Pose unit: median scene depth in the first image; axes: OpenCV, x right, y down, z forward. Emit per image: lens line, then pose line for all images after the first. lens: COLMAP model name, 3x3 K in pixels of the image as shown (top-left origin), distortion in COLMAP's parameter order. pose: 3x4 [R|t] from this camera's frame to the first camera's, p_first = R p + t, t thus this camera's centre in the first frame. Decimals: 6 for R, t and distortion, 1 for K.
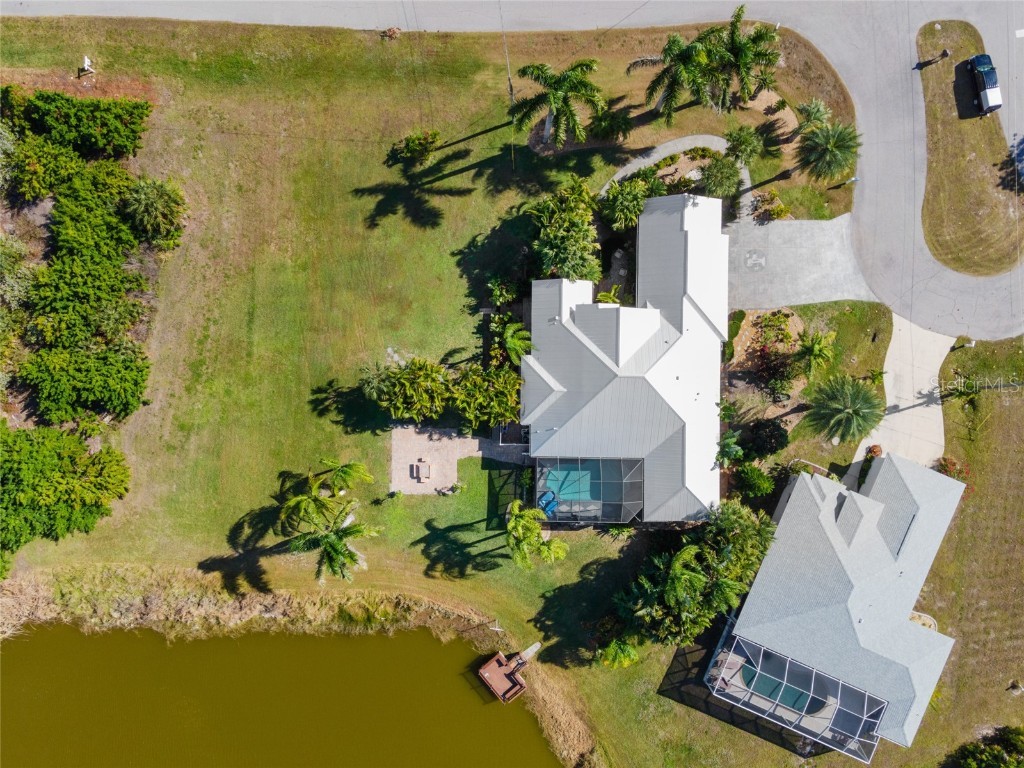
lens RADIAL K [[697.0, 0, 512.0], [0, 697.0, 384.0], [0, 0, 1]] dist [-0.012179, 0.002523]
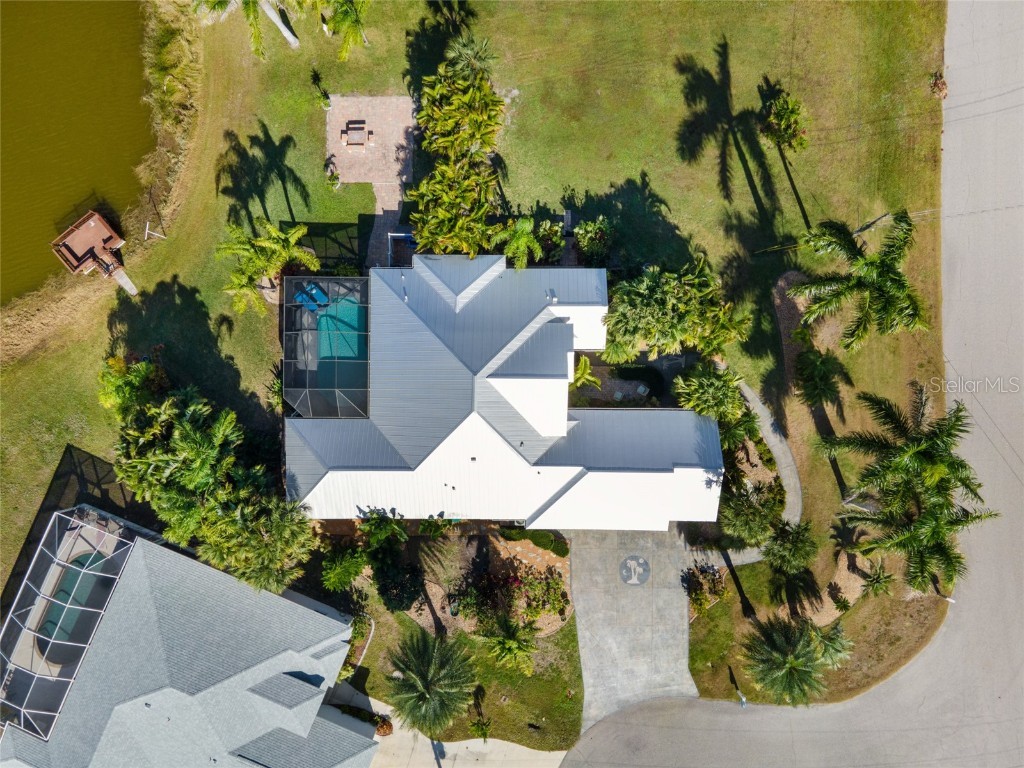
lens RADIAL K [[718.6, 0, 504.5], [0, 718.6, 383.7], [0, 0, 1]] dist [0.003708, 0.000108]
pose [[0.005120, 0.999879, 0.014693, 0.134040], [-0.999853, 0.004878, 0.016427, -0.049509], [0.016353, -0.014775, 0.999757, 0.217191]]
